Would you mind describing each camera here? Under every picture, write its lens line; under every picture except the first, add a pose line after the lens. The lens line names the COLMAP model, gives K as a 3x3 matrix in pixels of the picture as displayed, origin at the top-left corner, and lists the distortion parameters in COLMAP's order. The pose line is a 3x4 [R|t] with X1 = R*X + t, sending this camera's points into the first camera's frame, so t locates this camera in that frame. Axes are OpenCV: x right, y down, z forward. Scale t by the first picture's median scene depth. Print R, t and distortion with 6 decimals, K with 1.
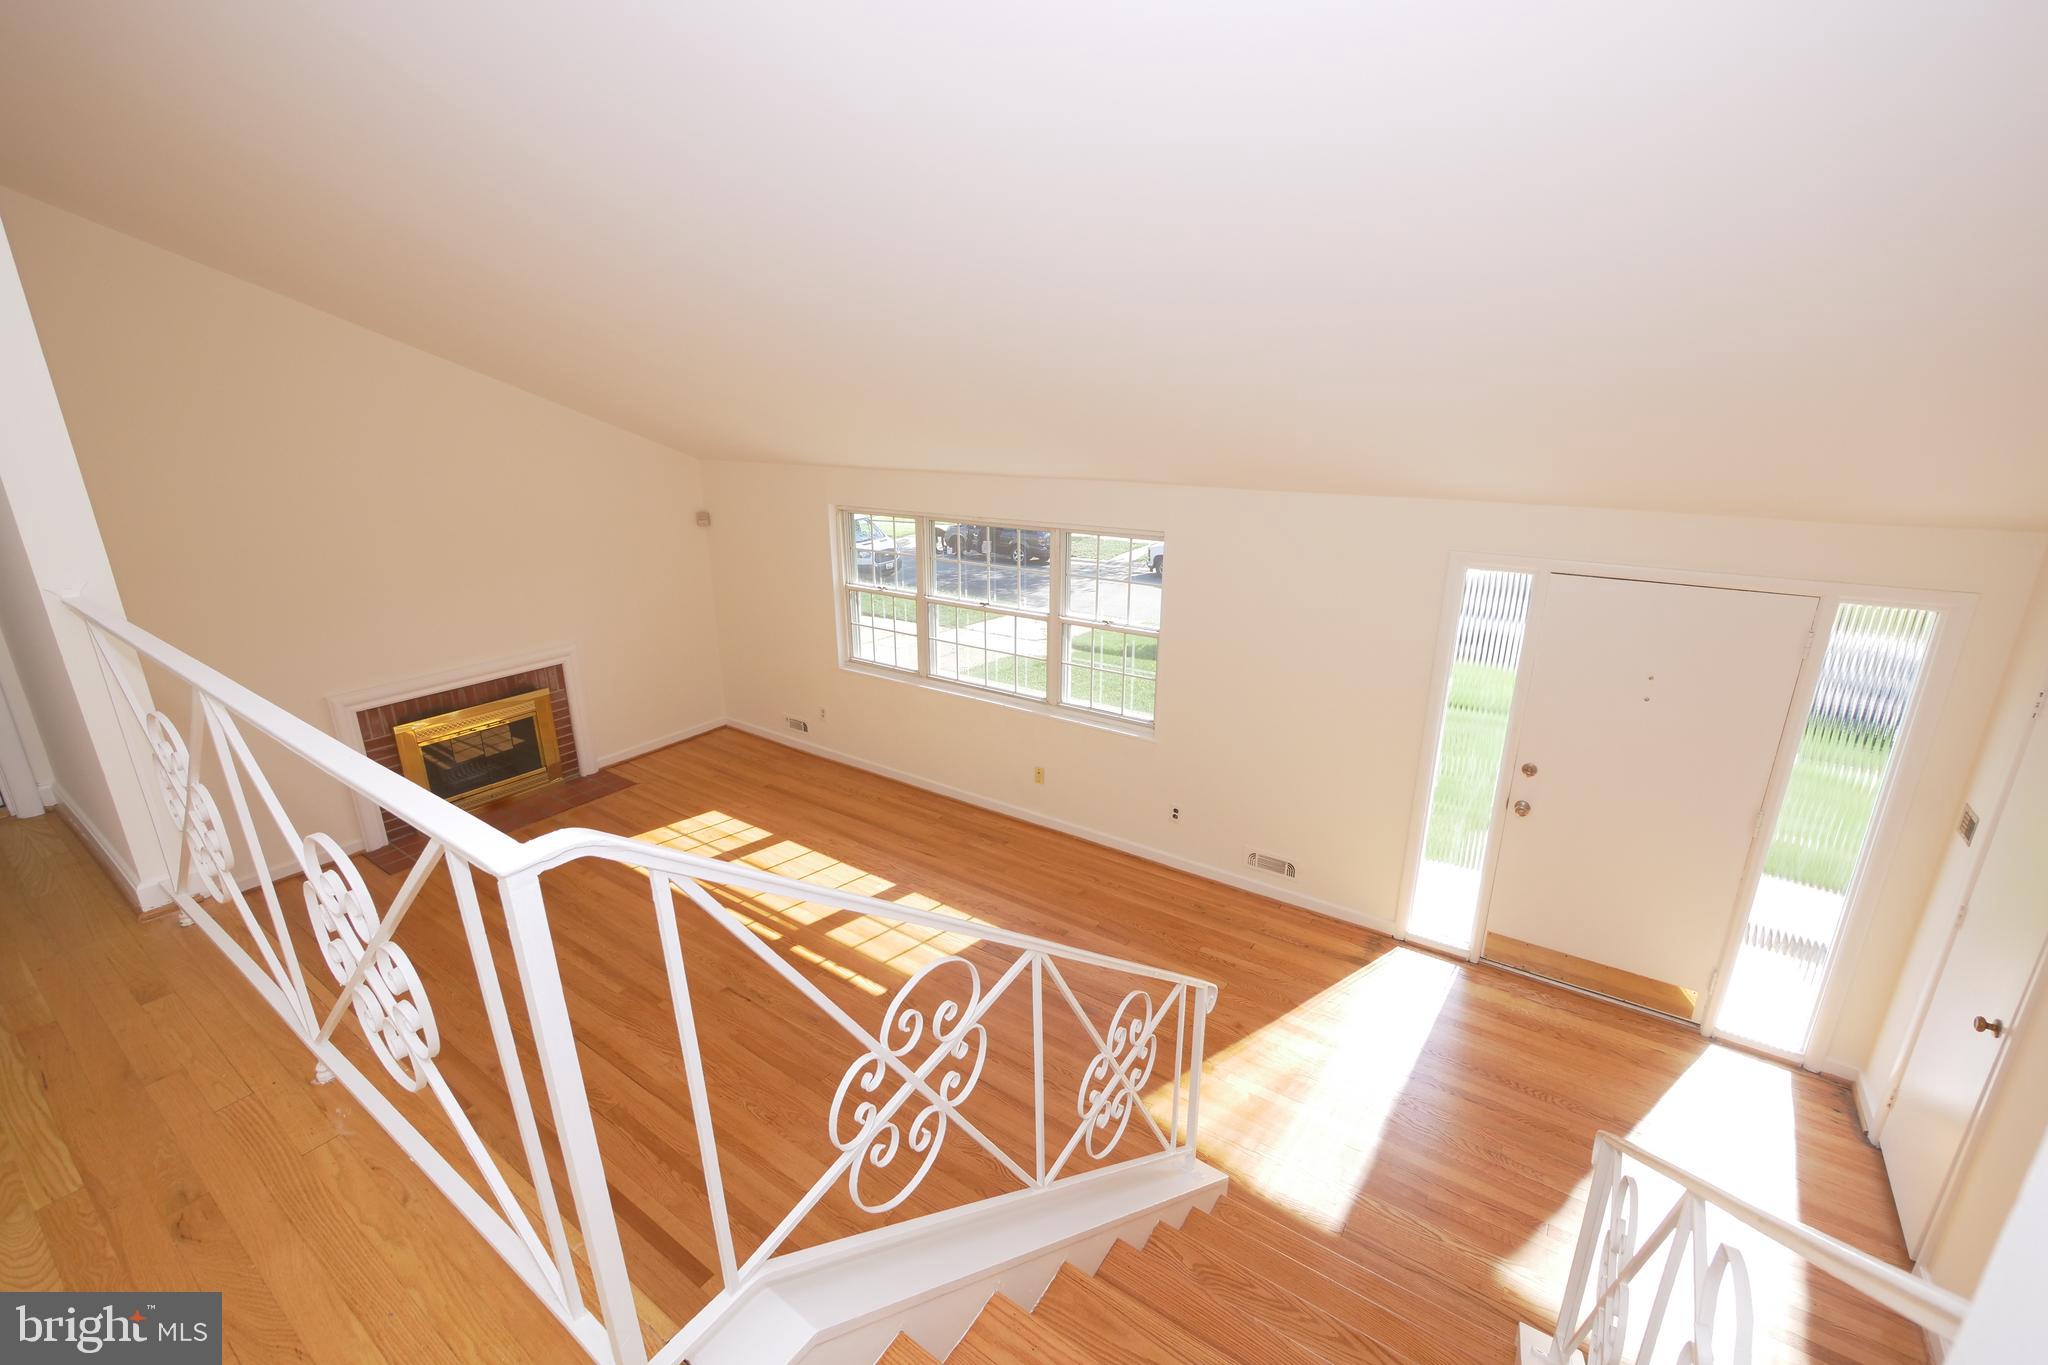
lens RADIAL K [[863.7, 0, 1026.4], [0, 863.7, 680.0], [0, 0, 1]] dist [-0.006032, 0.000759]
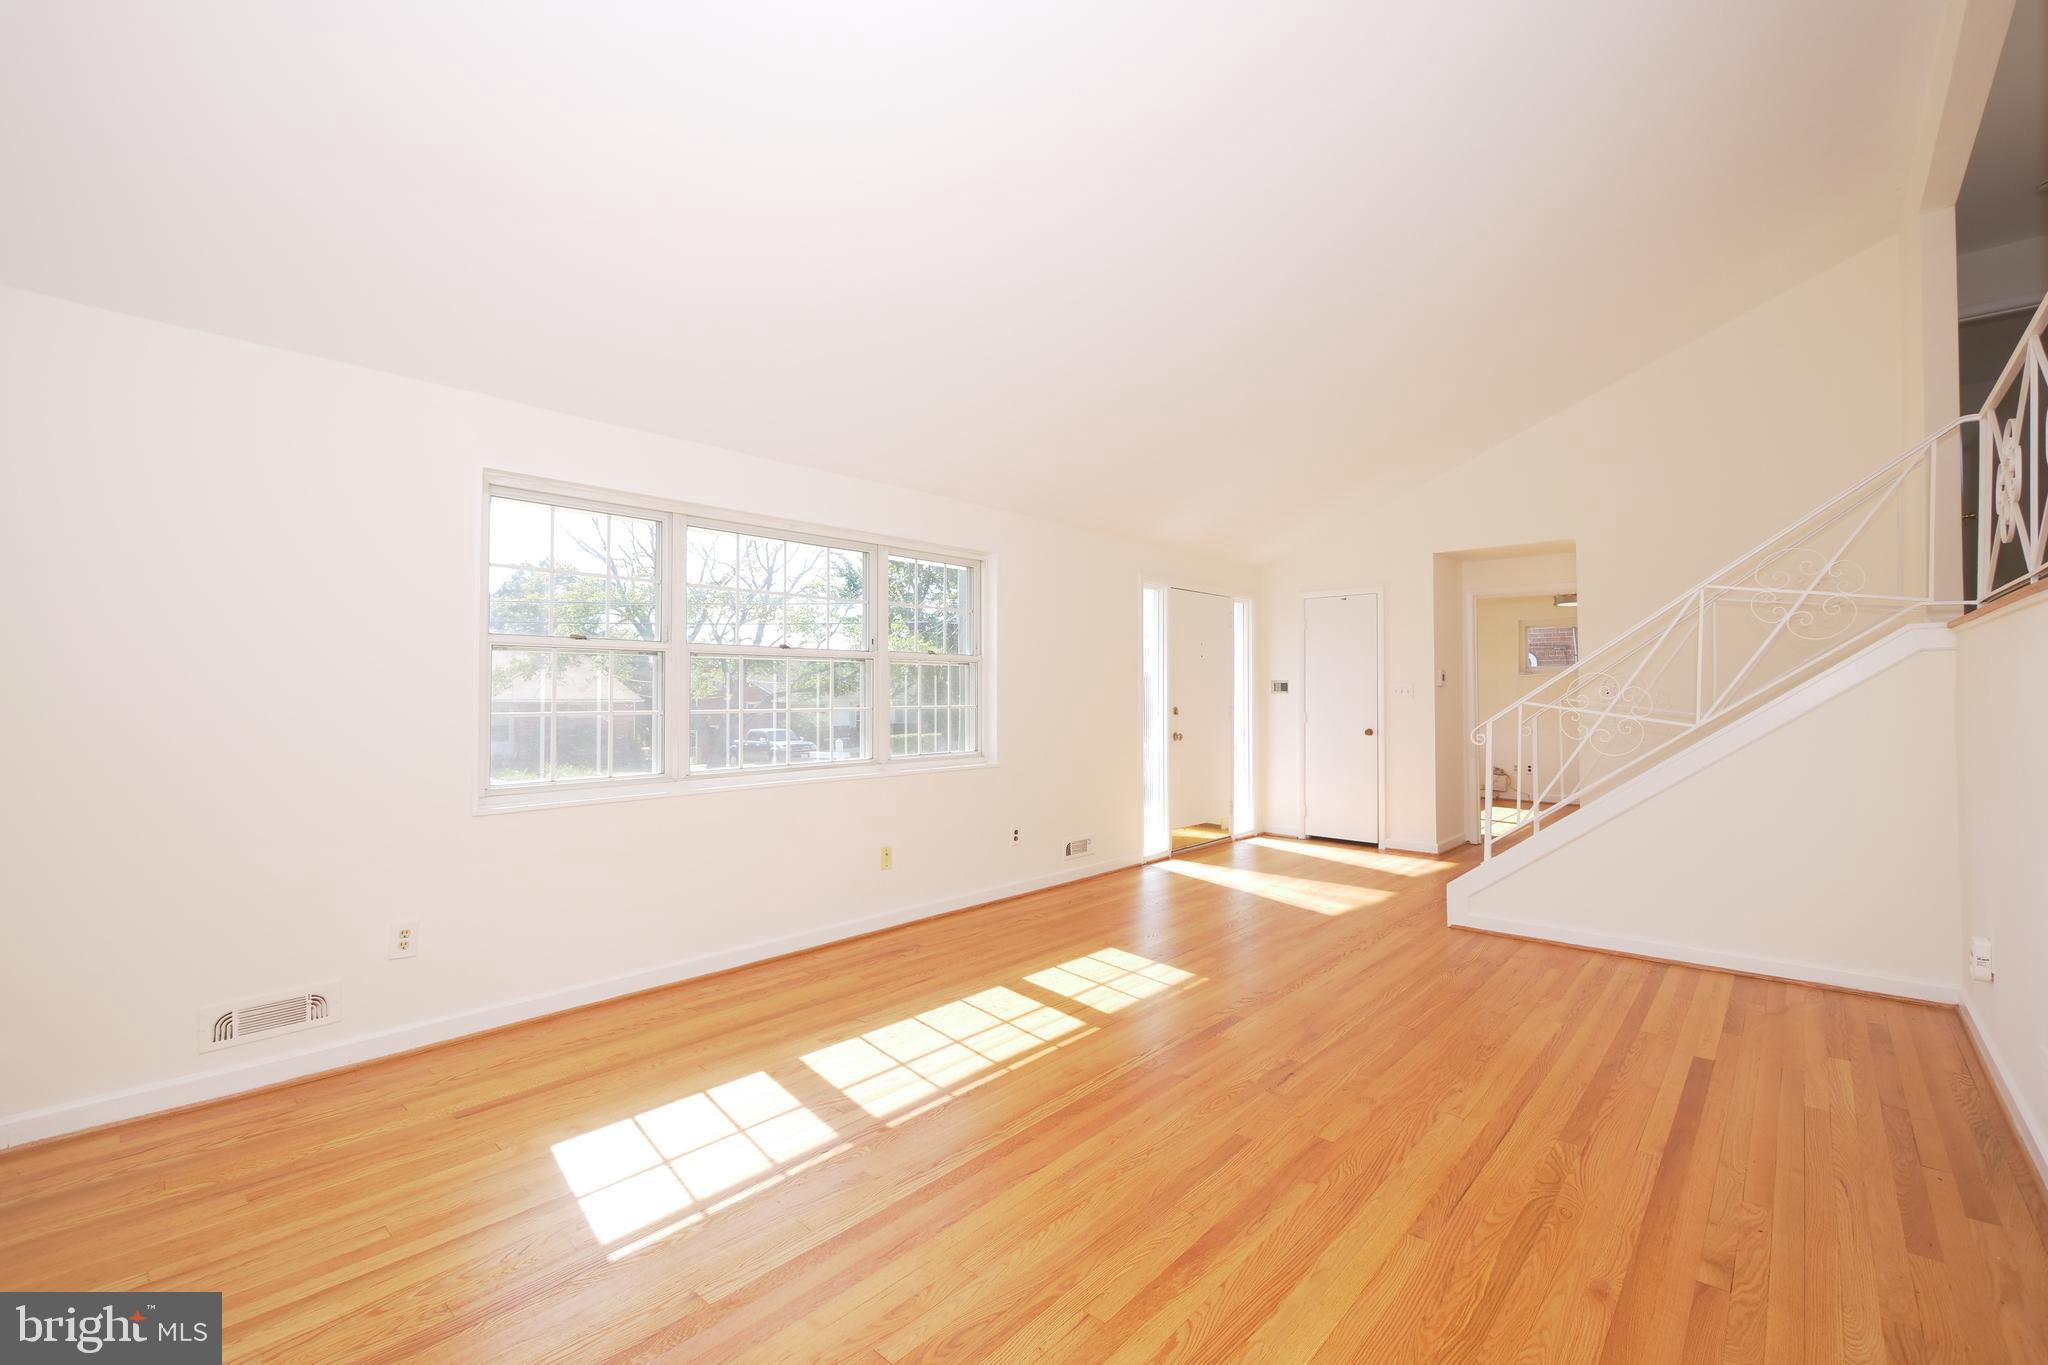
lens RADIAL K [[863.7, 0, 1025.9], [0, 863.7, 687.1], [0, 0, 1]] dist [-0.006032, 0.000759]
pose [[0.127183, 0.009428, 0.991834, -0.780388], [0.298910, 0.953104, -0.047389, 0.040433], [-0.945768, 0.302497, 0.118401, 0.784226]]
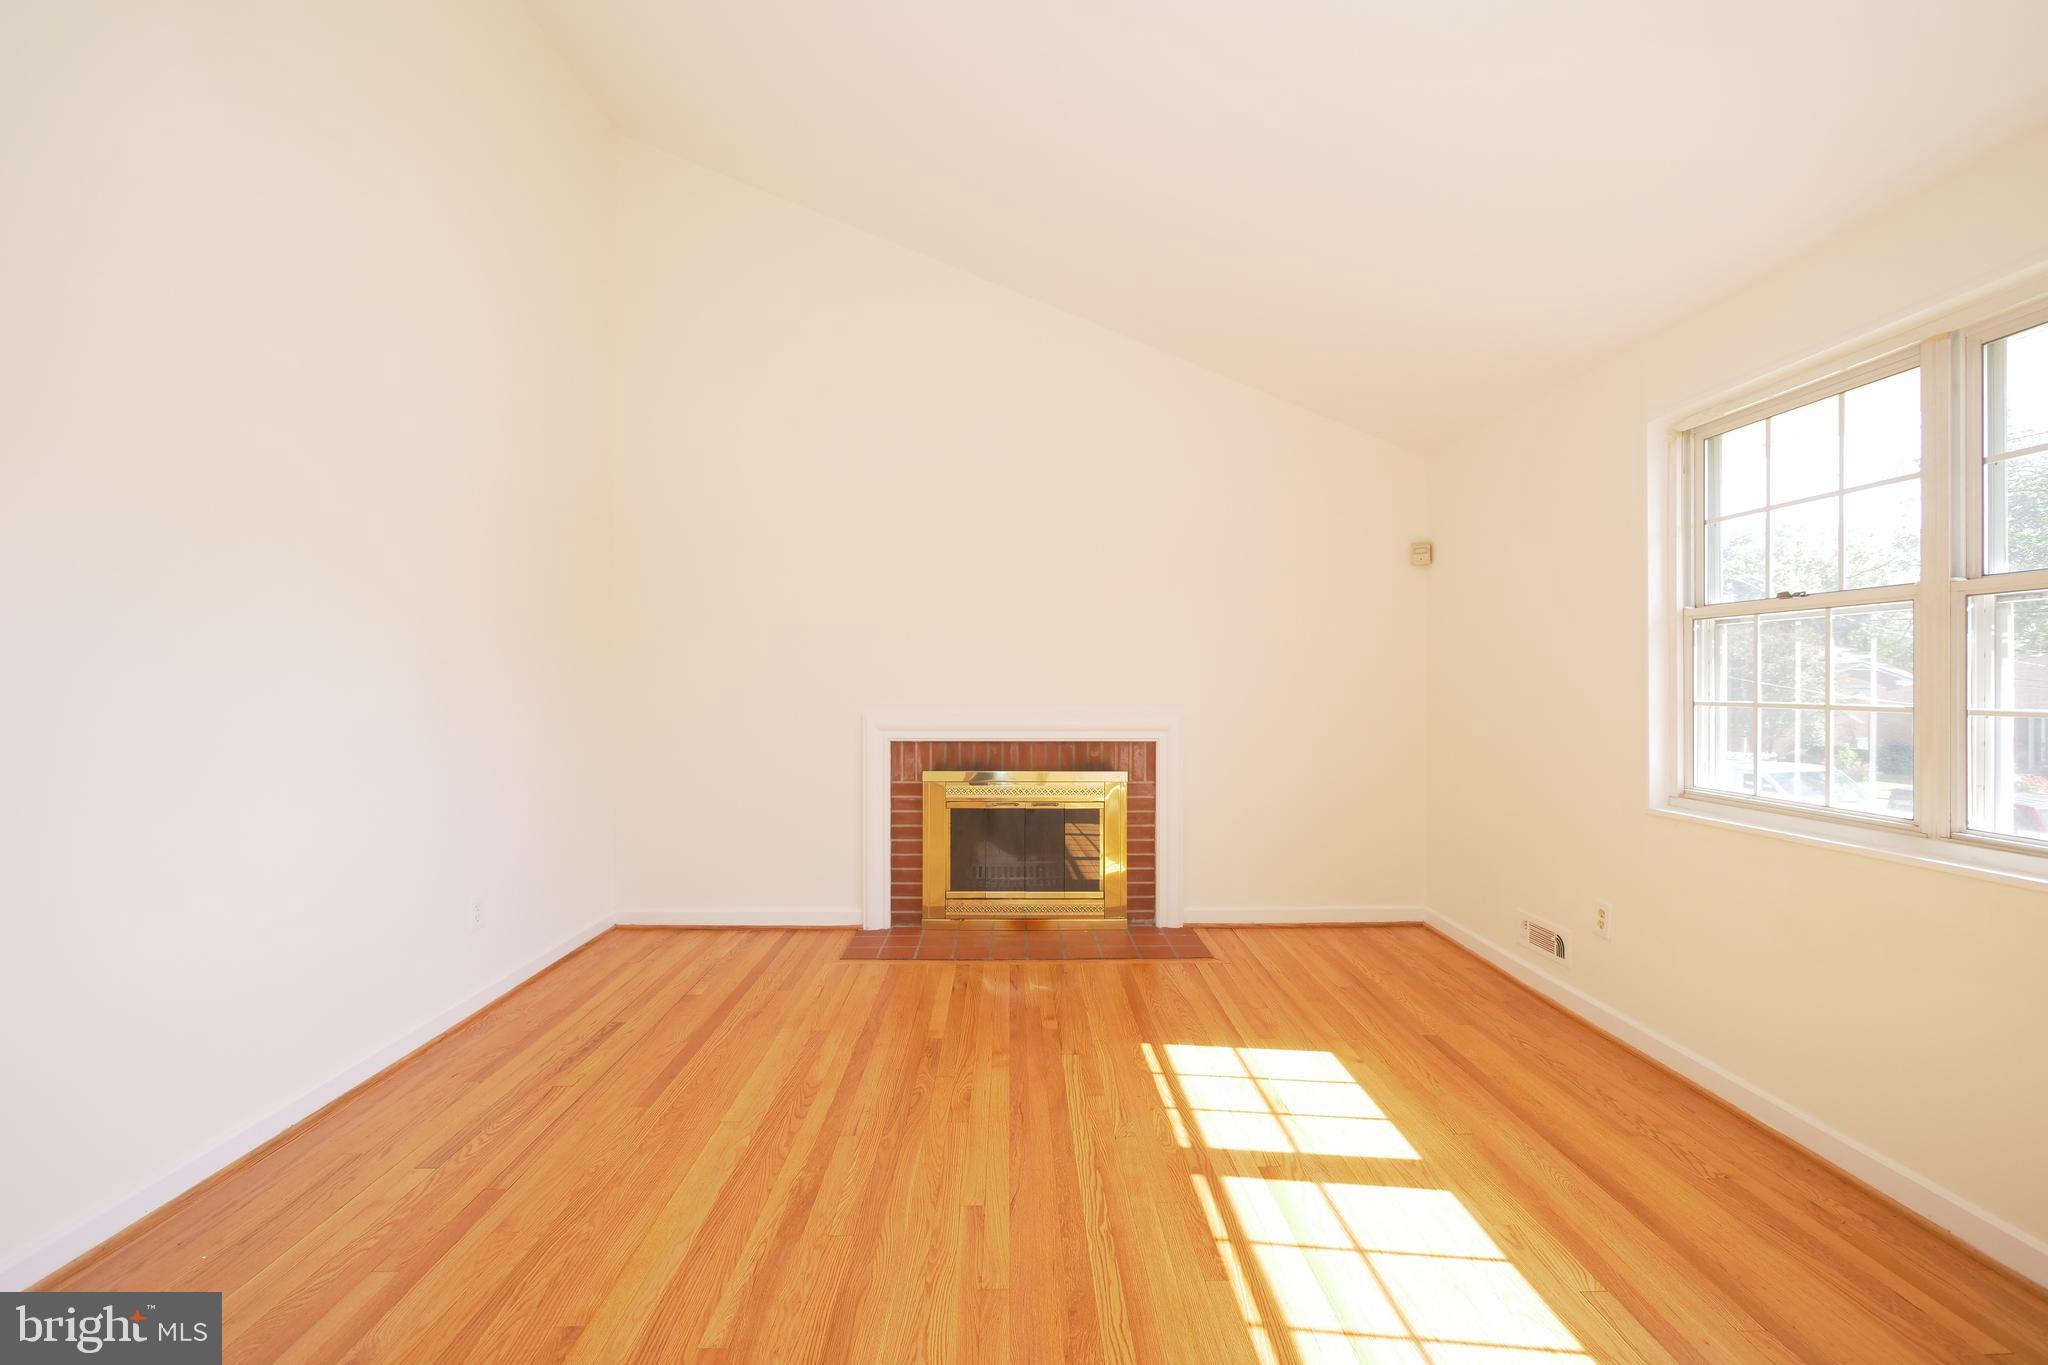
lens RADIAL K [[863.7, 0, 1029.0], [0, 863.7, 675.9], [0, 0, 1]] dist [-0.006032, 0.000759]
pose [[0.585375, -0.003577, -0.810755, -0.065581], [-0.246591, 0.951831, -0.182240, 0.091472], [0.772353, 0.306603, 0.556296, 0.629094]]
